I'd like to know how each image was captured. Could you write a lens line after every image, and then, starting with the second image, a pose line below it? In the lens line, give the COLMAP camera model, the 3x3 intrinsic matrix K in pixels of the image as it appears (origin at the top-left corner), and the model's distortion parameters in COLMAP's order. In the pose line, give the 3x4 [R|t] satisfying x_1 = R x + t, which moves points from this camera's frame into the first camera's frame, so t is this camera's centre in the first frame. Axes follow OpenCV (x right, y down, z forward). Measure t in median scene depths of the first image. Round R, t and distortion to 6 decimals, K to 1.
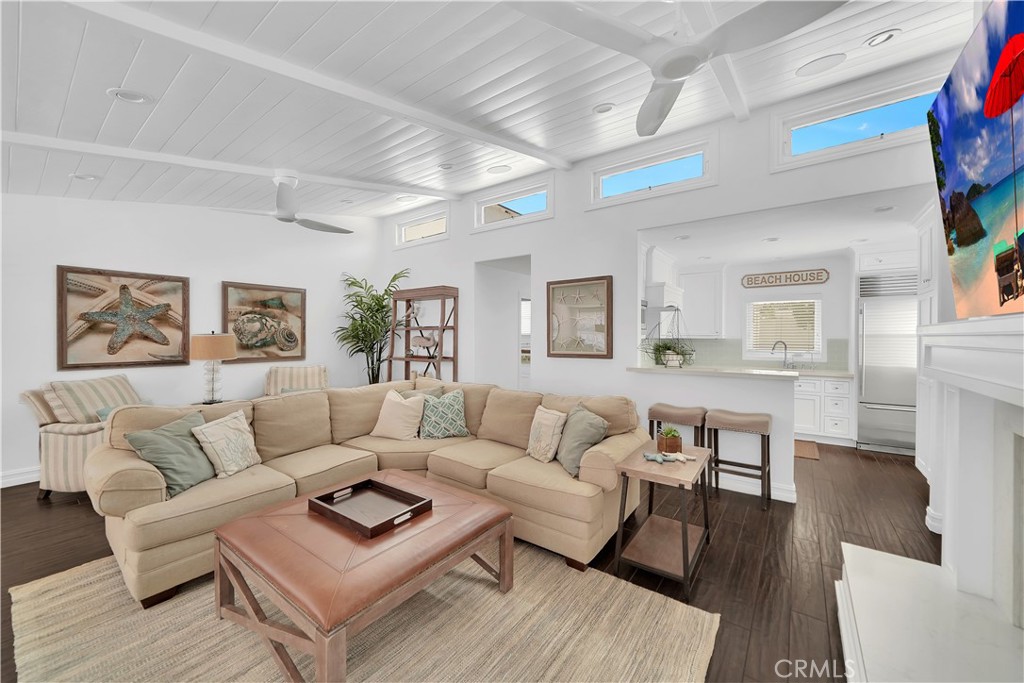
lens RADIAL K [[392.7, 0, 508.9], [0, 392.7, 341.8], [0, 0, 1]] dist [0.003796, 0.000303]
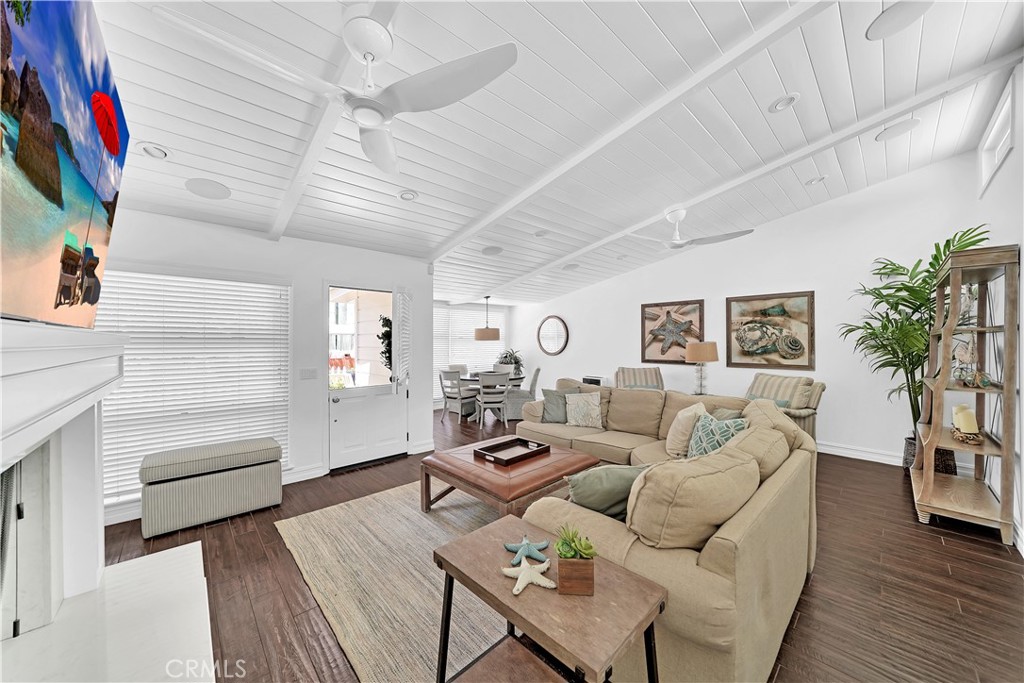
lens RADIAL K [[367.8, 0, 511.9], [0, 367.8, 338.4], [0, 0, 1]] dist [-0.001540, -0.000071]
pose [[-0.161575, -0.012402, -0.986783, 0.468409], [-0.015539, 0.999829, -0.010022, -0.008515], [0.986738, 0.013714, -0.161740, 0.522241]]
